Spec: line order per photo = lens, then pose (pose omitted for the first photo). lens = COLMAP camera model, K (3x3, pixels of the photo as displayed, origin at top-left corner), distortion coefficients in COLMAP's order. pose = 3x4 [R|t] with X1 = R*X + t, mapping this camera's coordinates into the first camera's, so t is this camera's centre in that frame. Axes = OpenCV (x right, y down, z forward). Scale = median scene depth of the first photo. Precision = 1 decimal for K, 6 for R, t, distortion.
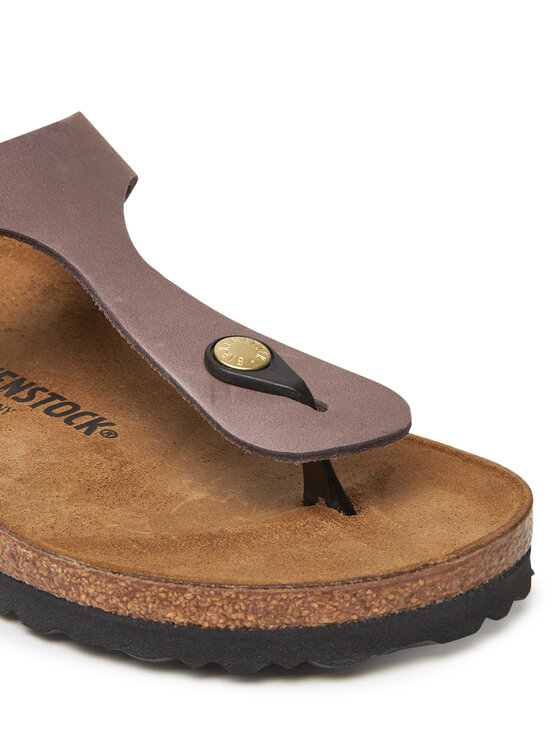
lens RADIAL K [[1677.3, 0, 279.4], [0, 1677.3, 372.9], [0, 0, 1]] dist [-0.191000, 0.000000]
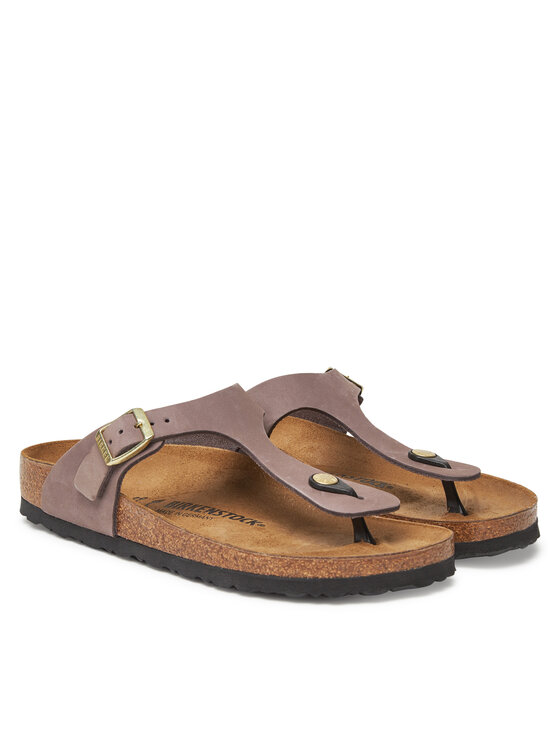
lens RADIAL K [[2189.9, 0, 280.1], [0, 2189.9, 372.9], [0, 0, 1]] dist [0.013054, 0.000000]
pose [[0.998870, -0.021093, 0.042587, -0.224531], [0.029789, 0.976108, -0.215232, 0.527810], [-0.037030, 0.216258, 0.975634, -2.107543]]
